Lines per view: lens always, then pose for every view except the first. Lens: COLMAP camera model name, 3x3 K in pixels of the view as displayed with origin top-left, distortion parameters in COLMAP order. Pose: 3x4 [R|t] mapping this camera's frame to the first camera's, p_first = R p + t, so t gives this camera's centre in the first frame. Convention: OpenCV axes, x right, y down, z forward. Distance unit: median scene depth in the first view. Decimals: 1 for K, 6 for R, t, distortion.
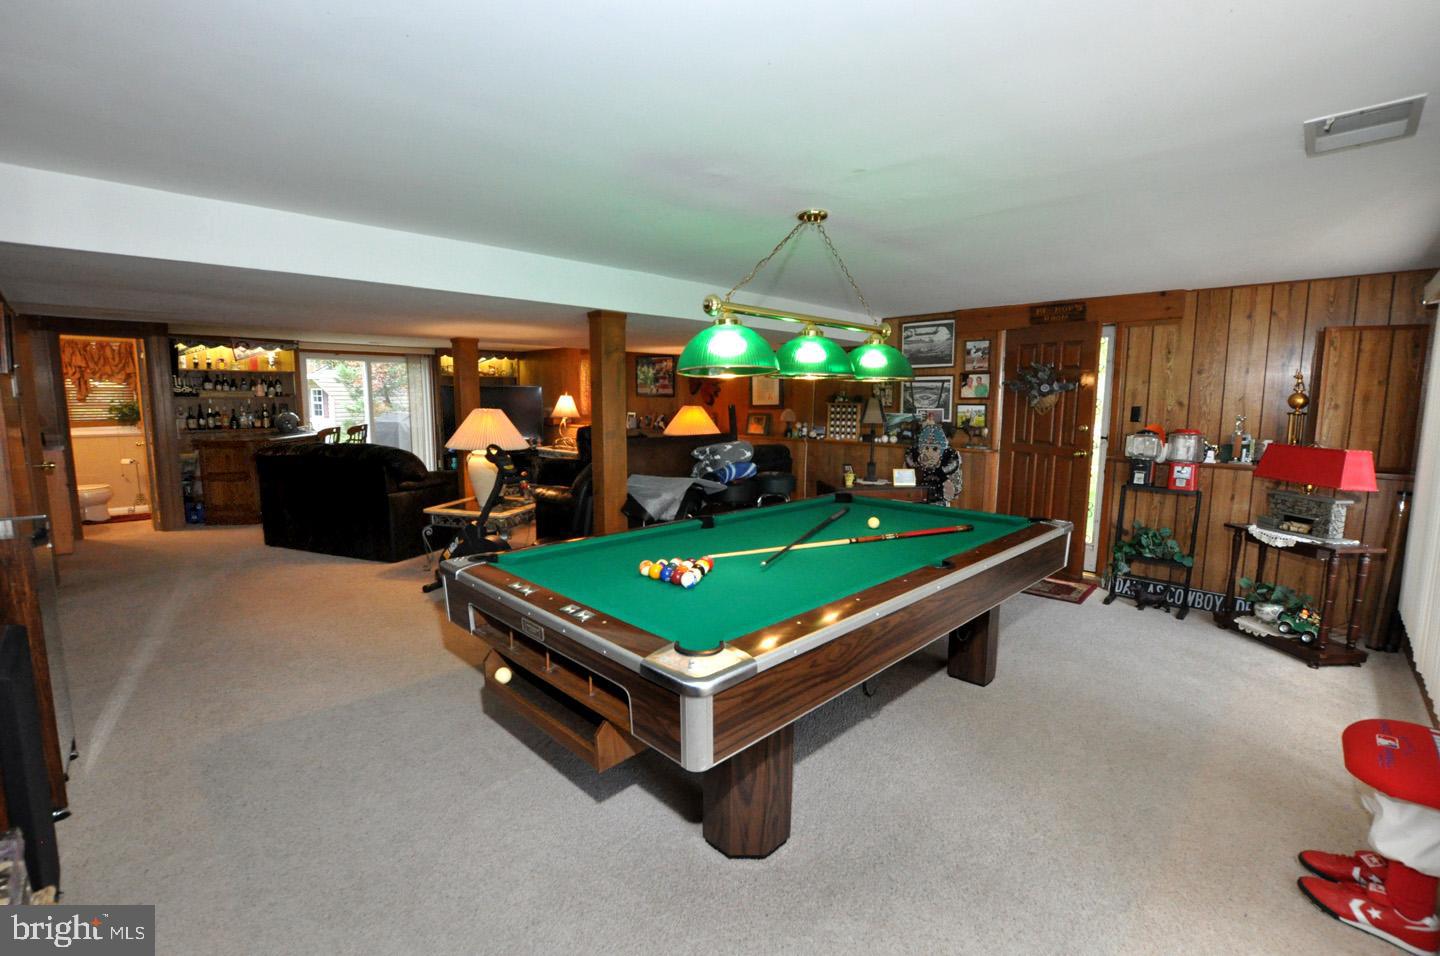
lens RADIAL K [[632.3, 0, 724.8], [0, 632.3, 478.1], [0, 0, 1]] dist [-0.028181, 0.002896]
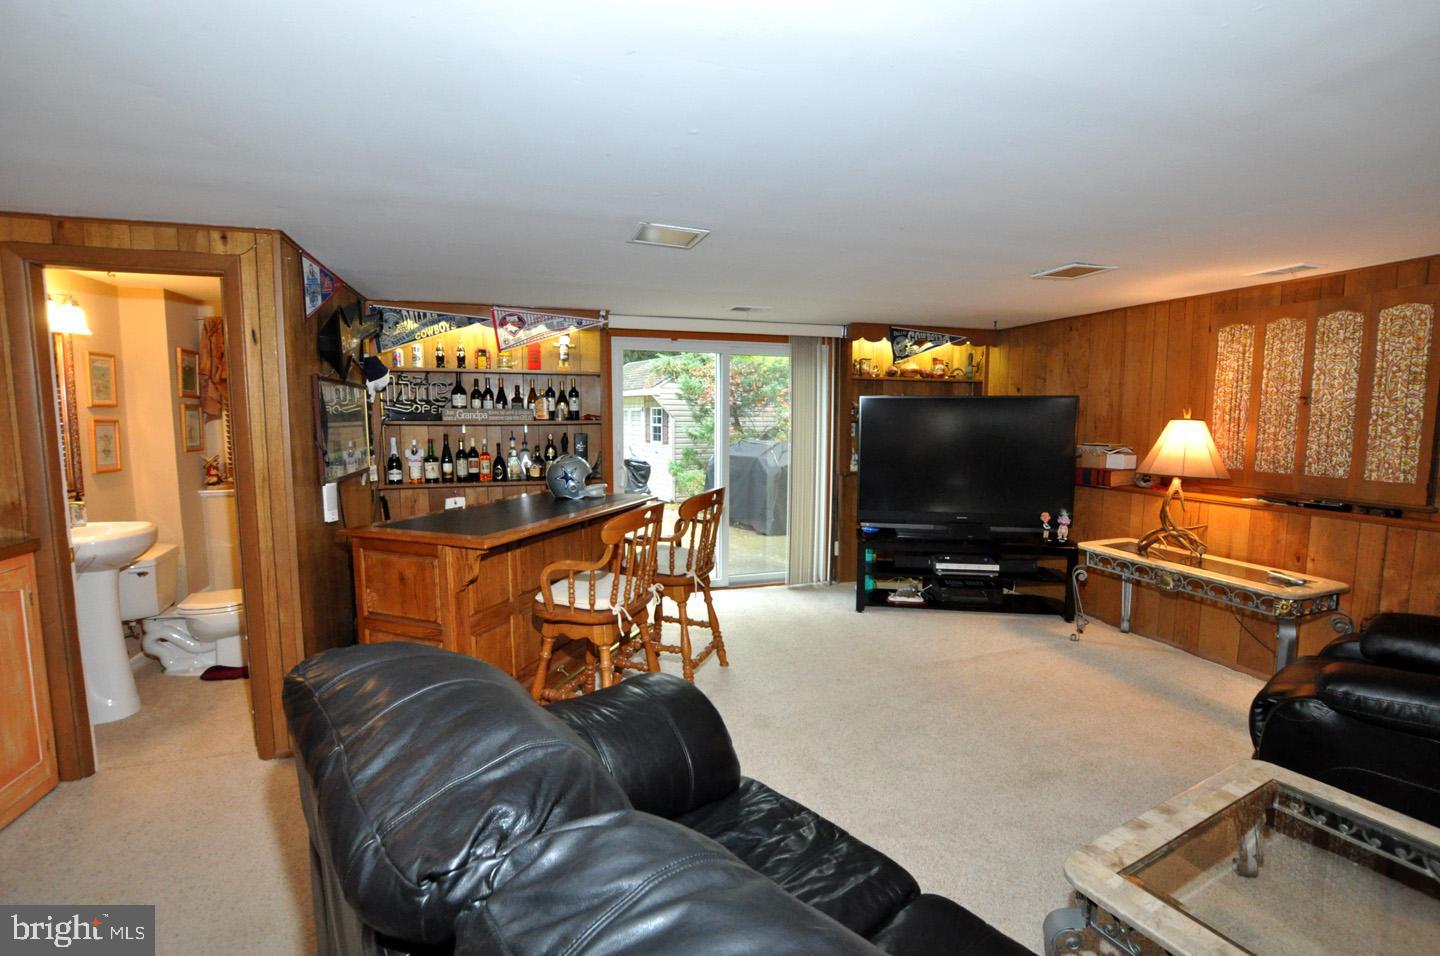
lens RADIAL K [[636.8, 0, 725.6], [0, 636.8, 483.3], [0, 0, 1]] dist [-0.031126, 0.000508]
pose [[0.884059, 0.046314, -0.465075, -0.365029], [-0.056741, 0.998353, -0.008439, -0.084041], [0.463918, 0.033849, 0.885231, 0.613053]]
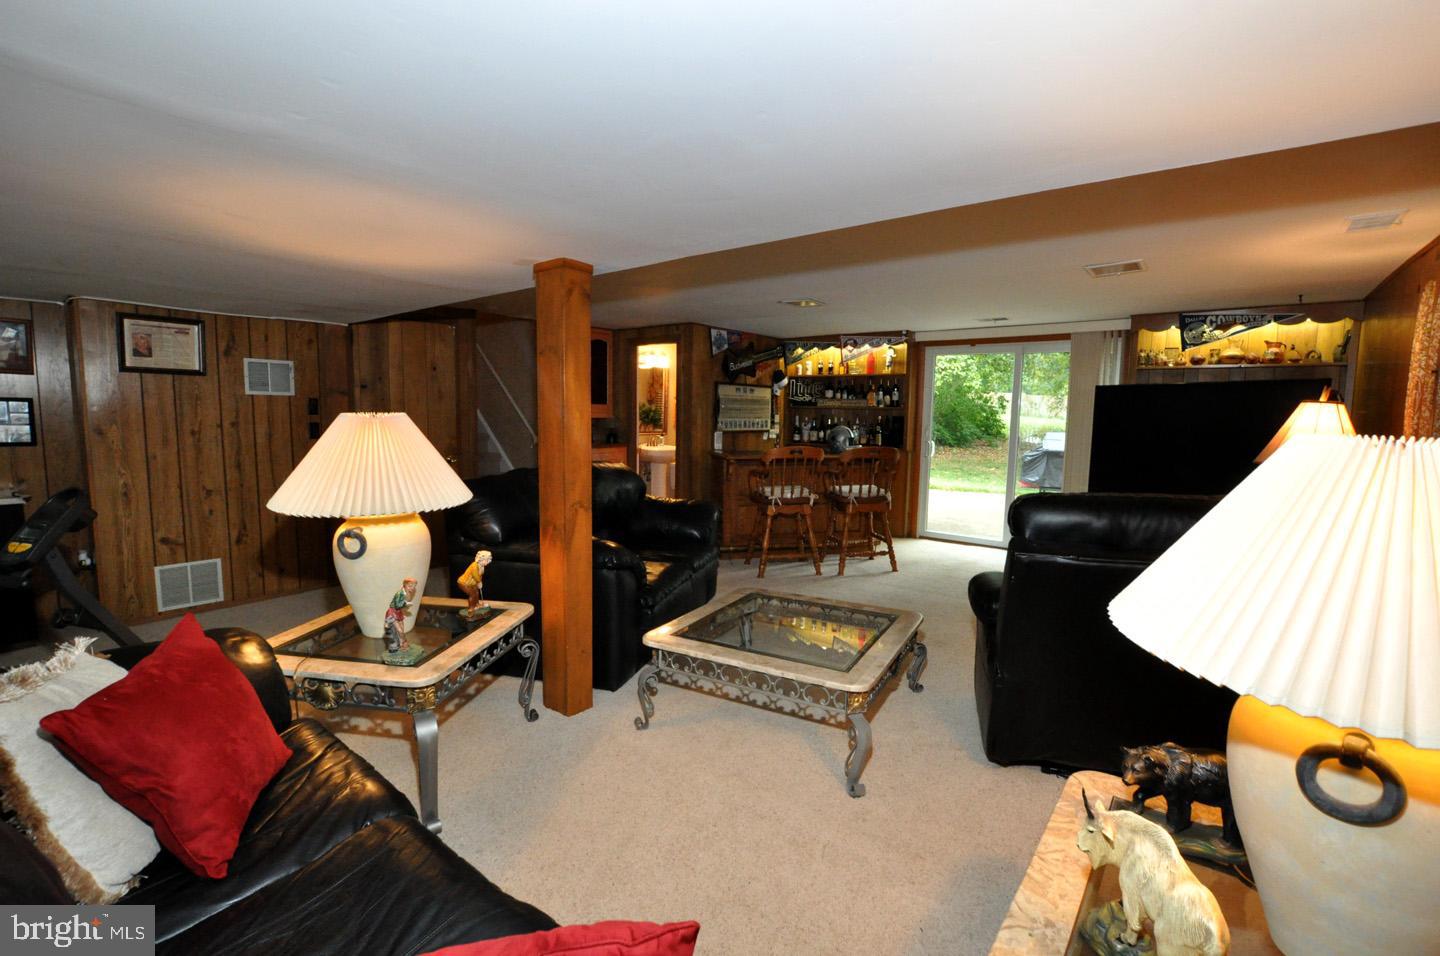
lens RADIAL K [[632.3, 0, 726.6], [0, 632.3, 477.4], [0, 0, 1]] dist [-0.028181, 0.002896]
pose [[0.097053, 0.099849, -0.990258, 0.047394], [-0.141434, 0.986241, 0.085583, -0.086322], [0.985179, 0.131750, 0.109840, 0.758856]]
